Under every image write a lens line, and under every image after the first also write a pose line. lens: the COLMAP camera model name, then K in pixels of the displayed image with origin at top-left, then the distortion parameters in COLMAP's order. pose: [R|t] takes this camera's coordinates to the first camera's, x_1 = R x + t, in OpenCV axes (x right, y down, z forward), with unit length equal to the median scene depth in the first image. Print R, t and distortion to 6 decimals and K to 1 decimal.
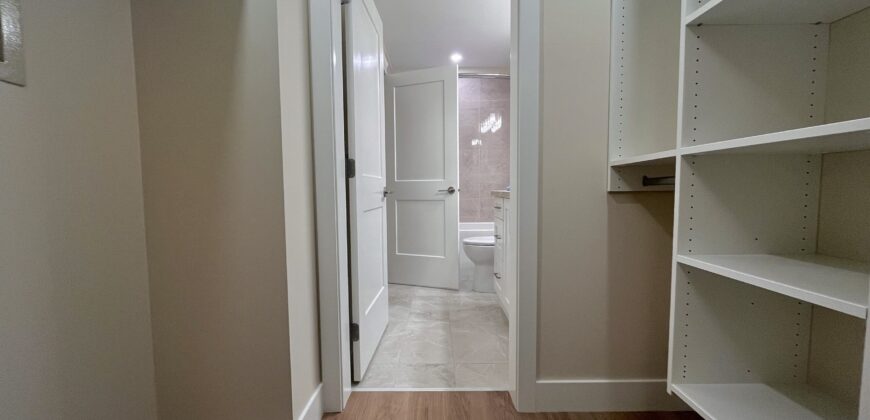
lens RADIAL K [[351.0, 0, 435.0], [0, 351.0, 210.0], [0, 0, 1]] dist [-0.002609, -0.000314]
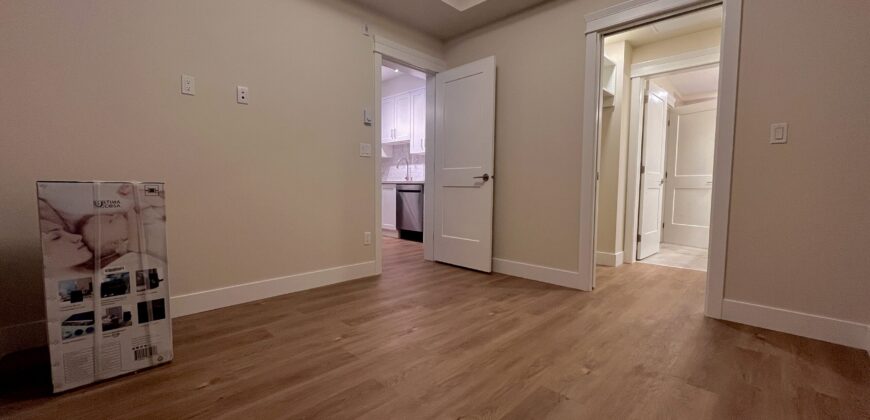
lens RADIAL K [[368.7, 0, 450.9], [0, 368.7, 210.5], [0, 0, 1]] dist [-0.000634, -0.000124]
pose [[0.752607, 0.066438, -0.655109, 0.418263], [-0.064202, 0.997560, 0.027411, 0.167695], [0.655332, 0.021430, 0.755037, -1.661731]]
